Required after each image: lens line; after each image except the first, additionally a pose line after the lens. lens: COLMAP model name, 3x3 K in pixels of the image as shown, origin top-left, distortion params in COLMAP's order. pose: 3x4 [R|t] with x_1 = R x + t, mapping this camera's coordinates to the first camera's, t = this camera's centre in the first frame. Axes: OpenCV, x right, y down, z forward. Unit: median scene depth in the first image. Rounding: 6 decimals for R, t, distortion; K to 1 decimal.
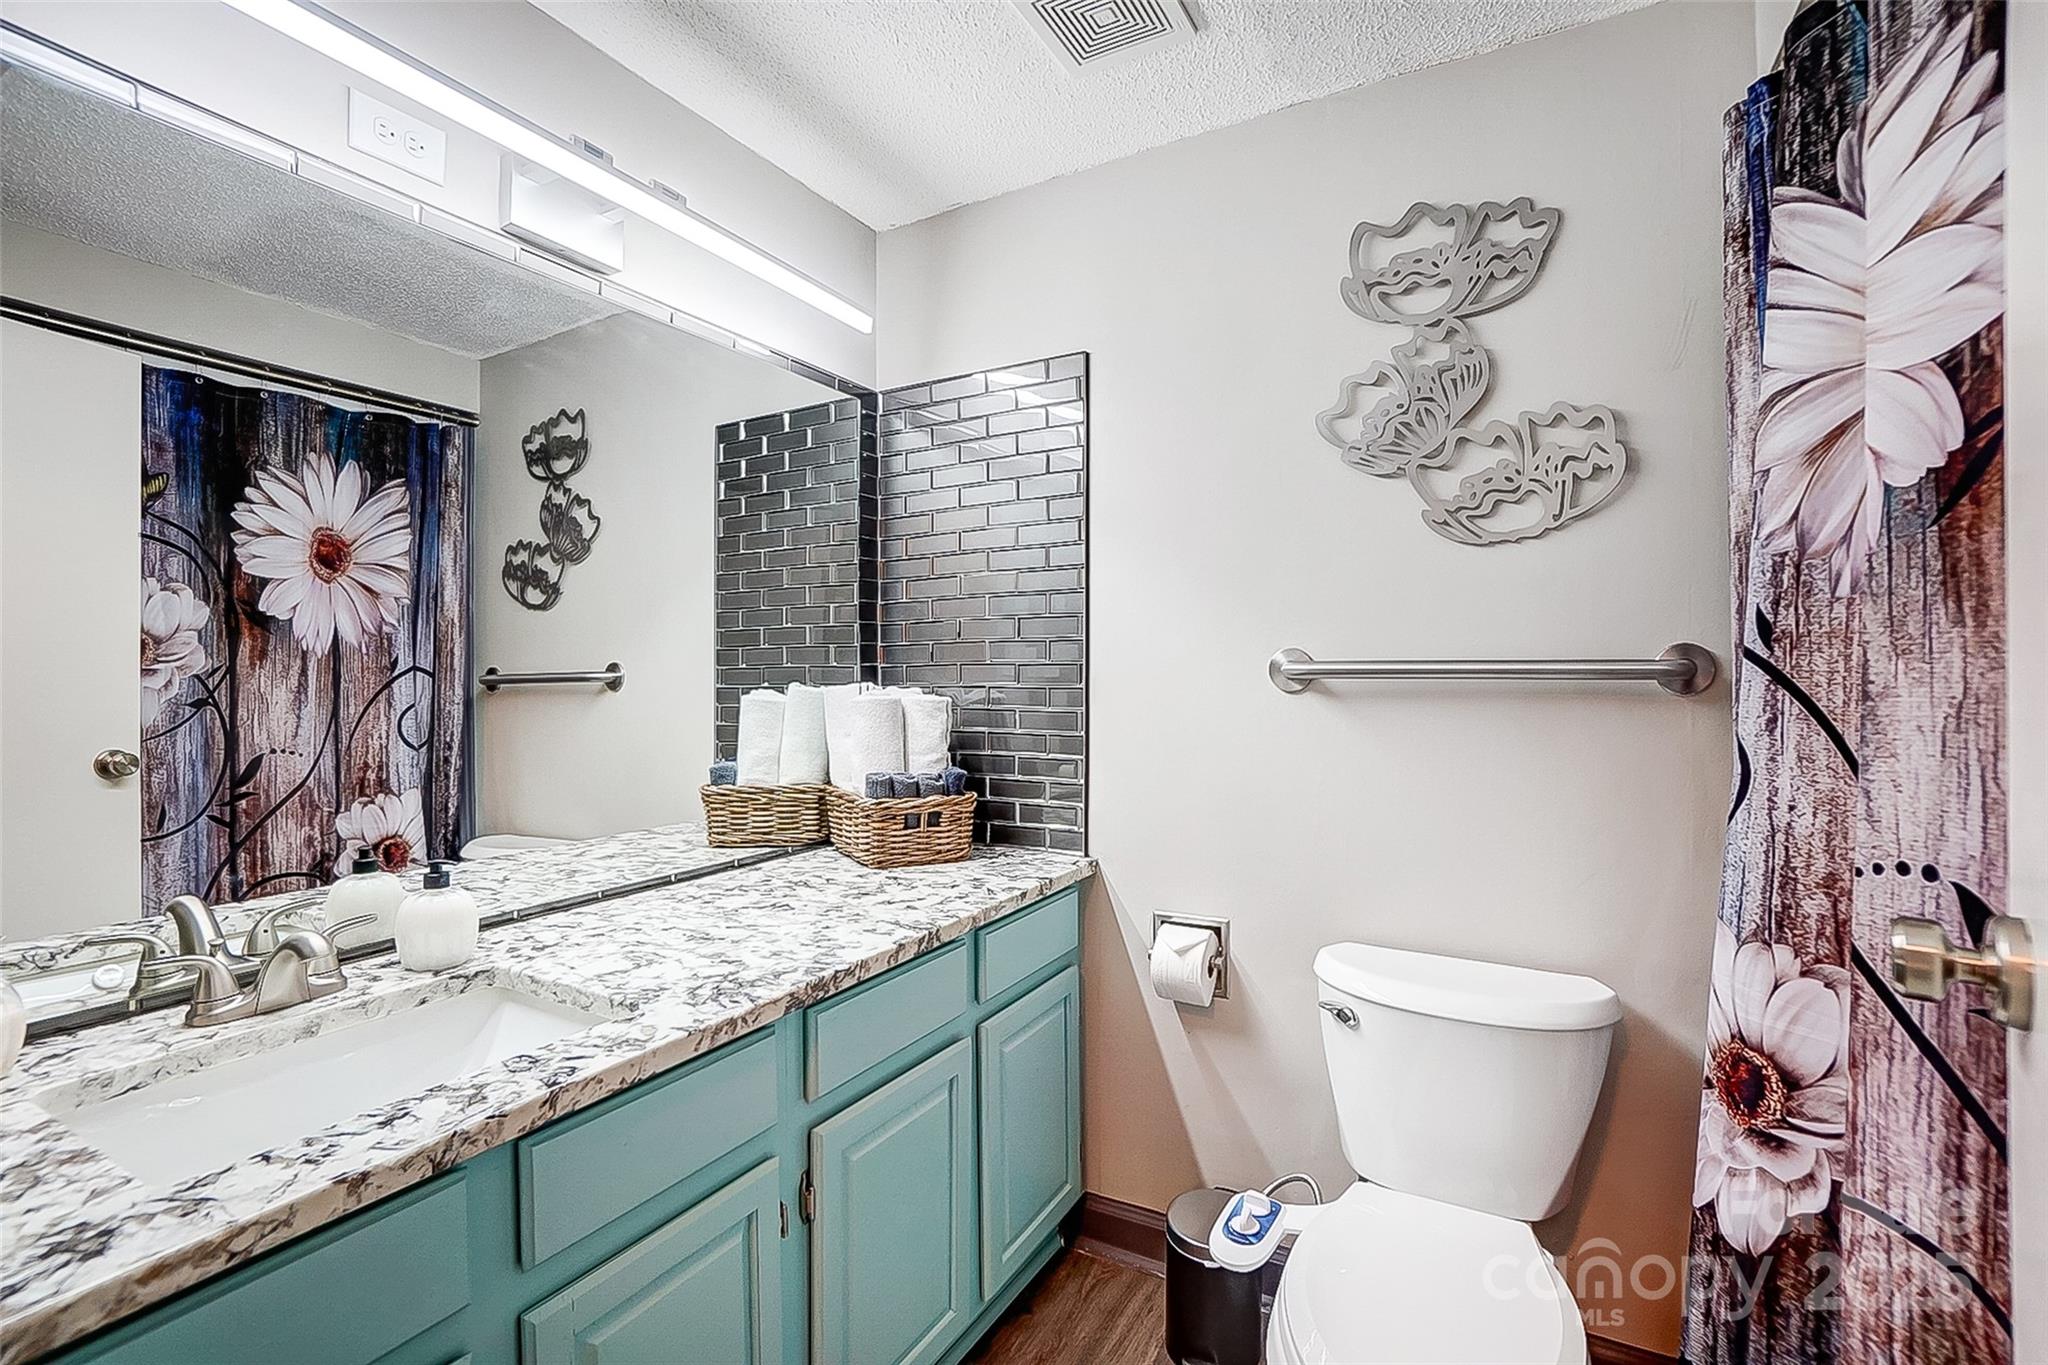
lens RADIAL K [[910.3, 0, 1020.1], [0, 910.3, 678.6], [0, 0, 1]] dist [-0.058807, 0.020762]
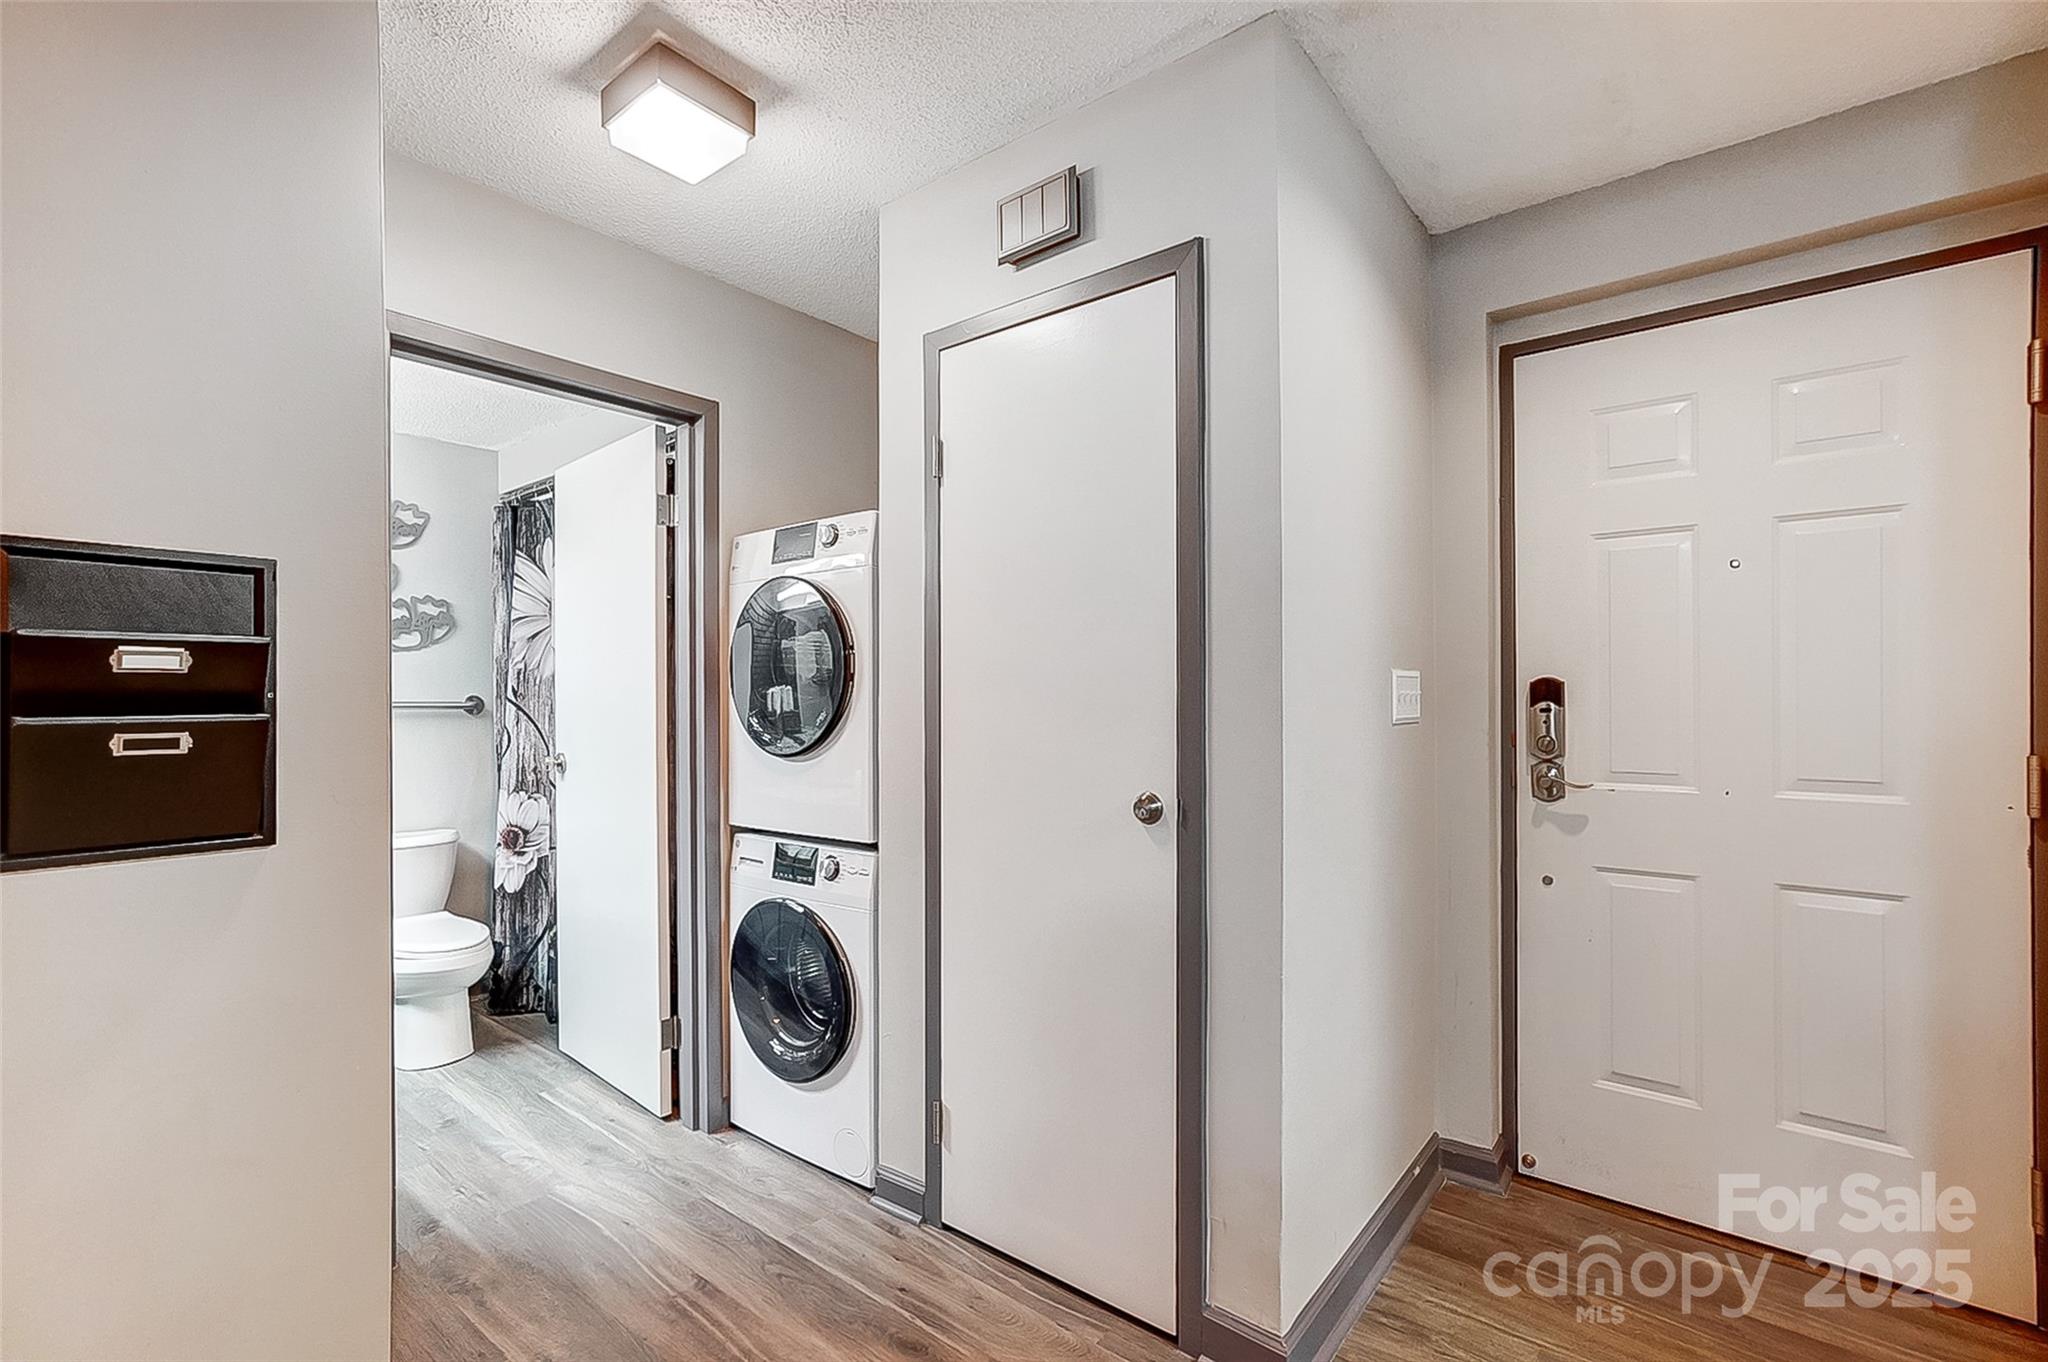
lens RADIAL K [[900.6, 0, 1018.3], [0, 900.6, 698.9], [0, 0, 1]] dist [-0.035176, 0.019437]
pose [[0.171655, 0.002600, 0.985154, -1.959477], [0.005989, 0.999975, -0.003682, -0.011960], [-0.985139, 0.006532, 0.171635, -1.298954]]
